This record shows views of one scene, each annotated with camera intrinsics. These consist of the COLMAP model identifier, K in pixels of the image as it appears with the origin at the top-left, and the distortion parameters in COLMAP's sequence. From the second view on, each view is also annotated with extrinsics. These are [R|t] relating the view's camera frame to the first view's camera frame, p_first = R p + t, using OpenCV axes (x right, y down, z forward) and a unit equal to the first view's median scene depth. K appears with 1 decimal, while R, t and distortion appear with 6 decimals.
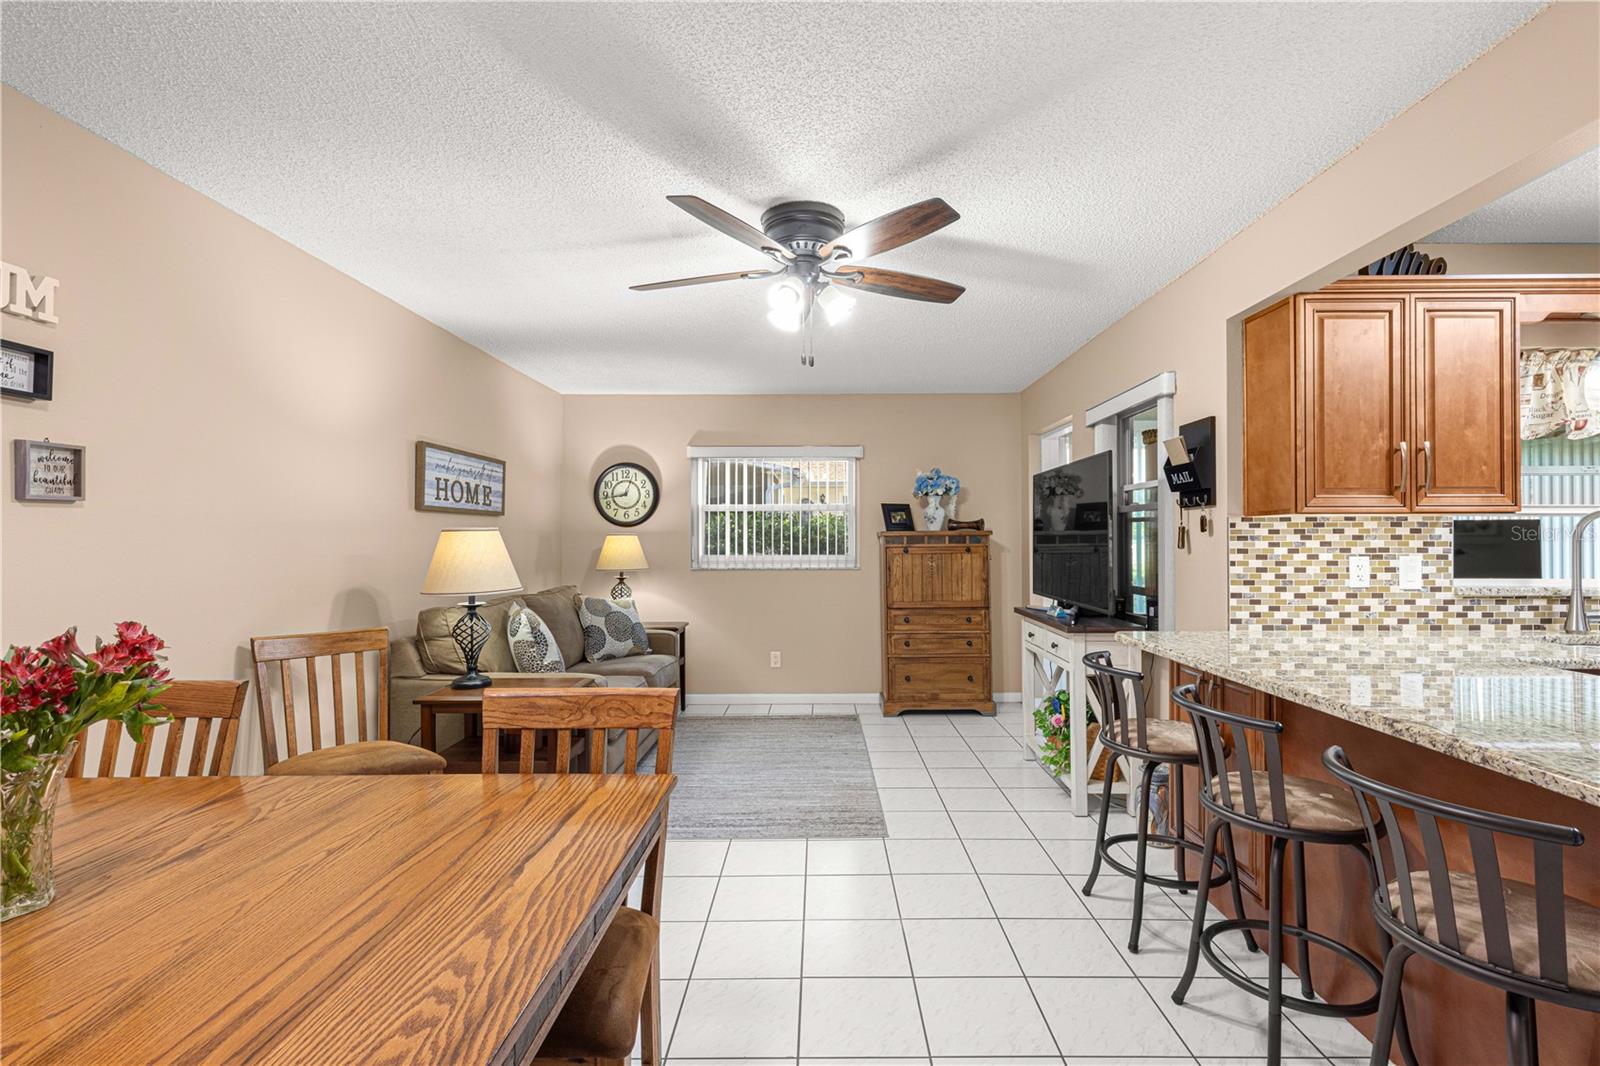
lens RADIAL K [[720.1, 0, 824.7], [0, 720.1, 534.5], [0, 0, 1]] dist [0.009450, -0.002330]
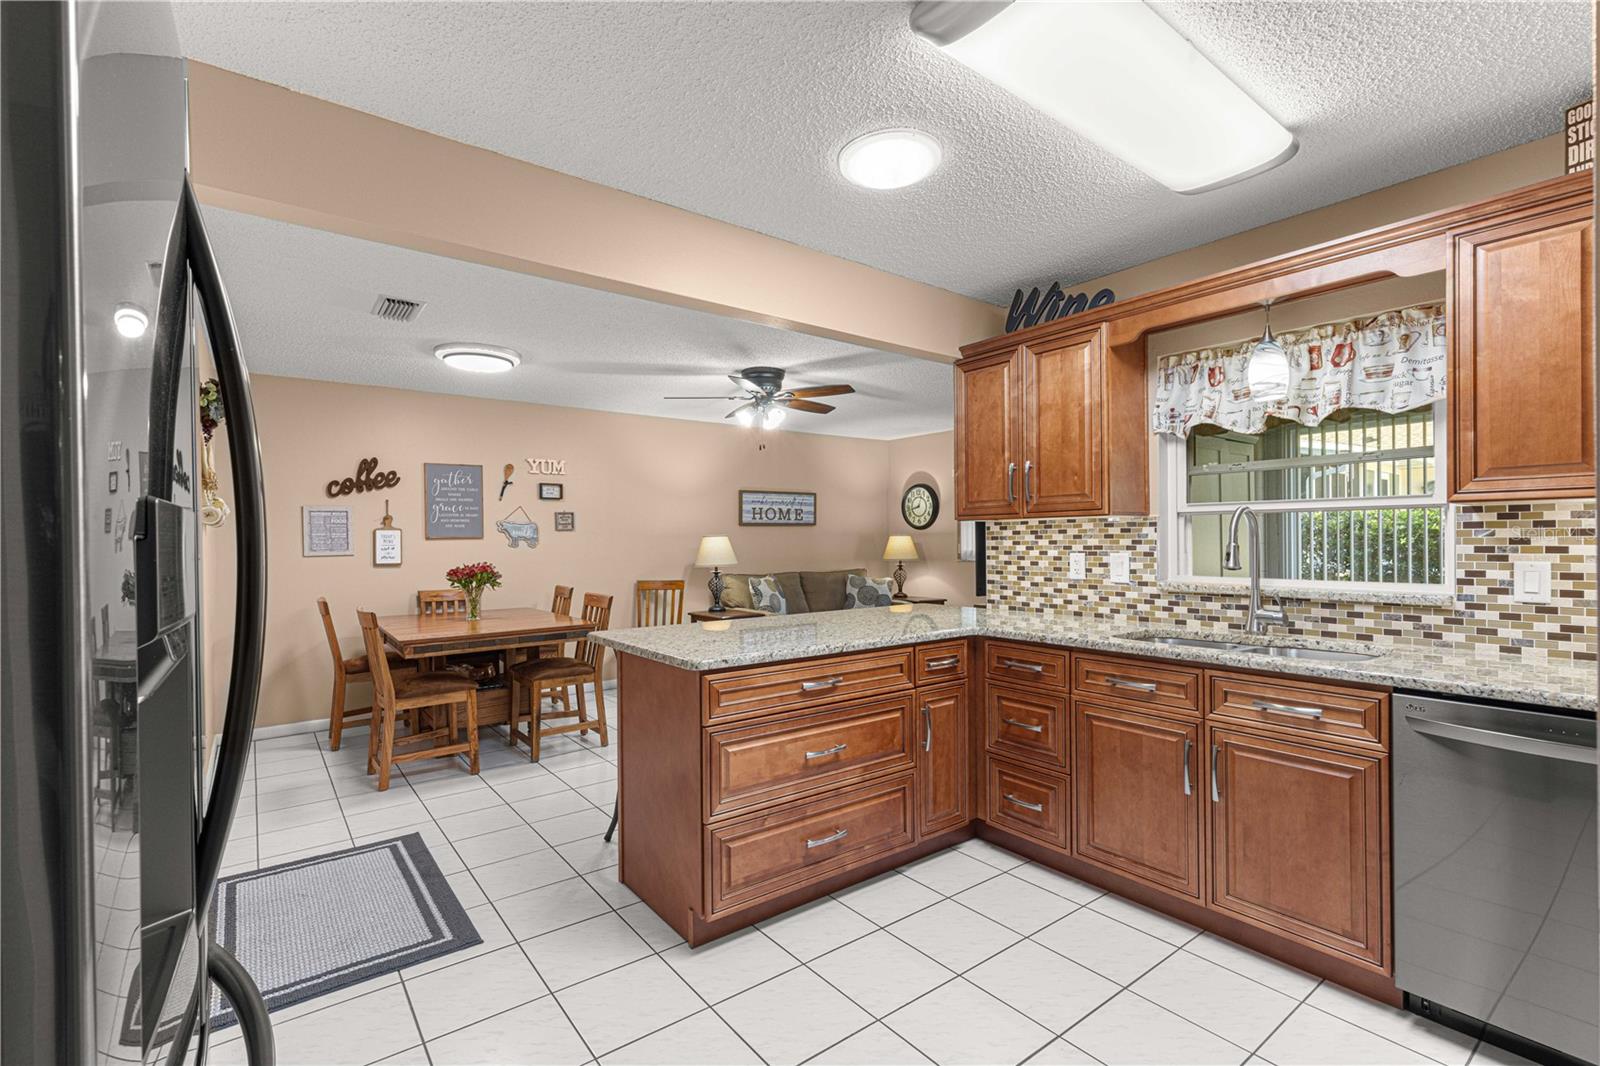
lens RADIAL K [[720.1, 0, 801.5], [0, 720.1, 539.6], [0, 0, 1]] dist [0.009450, -0.002330]
pose [[0.603520, -0.004916, -0.797333, 1.397644], [0.015279, 0.999869, 0.005401, -0.004359], [0.797202, -0.015442, 0.603516, -0.058873]]
